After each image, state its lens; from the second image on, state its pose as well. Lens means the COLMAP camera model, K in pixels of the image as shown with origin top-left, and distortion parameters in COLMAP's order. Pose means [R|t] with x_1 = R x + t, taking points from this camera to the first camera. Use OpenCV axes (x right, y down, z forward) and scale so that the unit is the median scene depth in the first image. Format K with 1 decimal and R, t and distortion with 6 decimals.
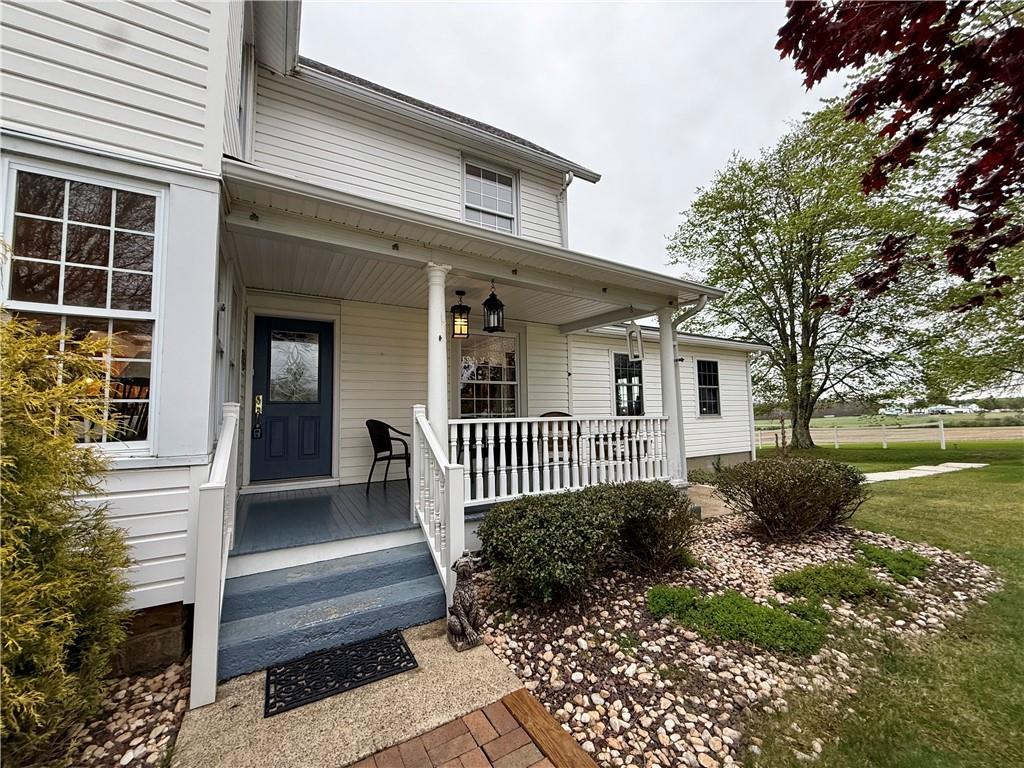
lens RADIAL K [[407.3, 0, 510.4], [0, 407.3, 384.9], [0, 0, 1]] dist [-0.000182, -0.000172]
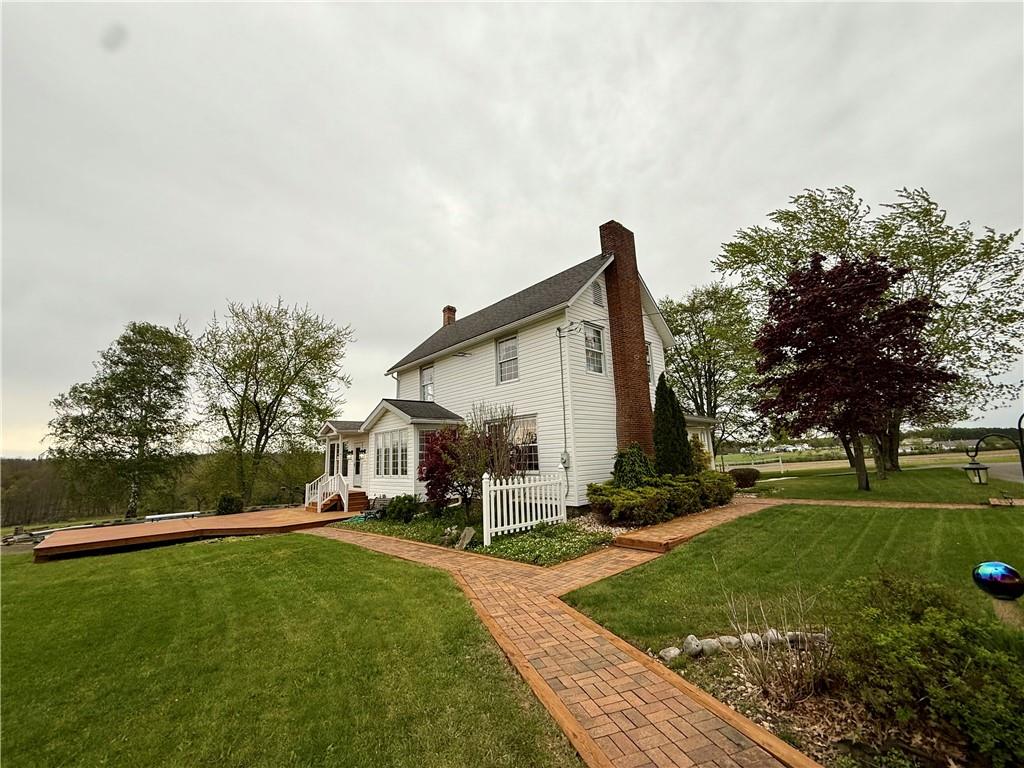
lens RADIAL K [[407.3, 0, 513.3], [0, 407.3, 381.5], [0, 0, 1]] dist [-0.000182, -0.000172]
pose [[0.972976, 0.019913, 0.230048, -0.144510], [0.007159, 0.993194, -0.116249, -0.013667], [-0.230797, 0.114754, 0.966211, -0.139424]]
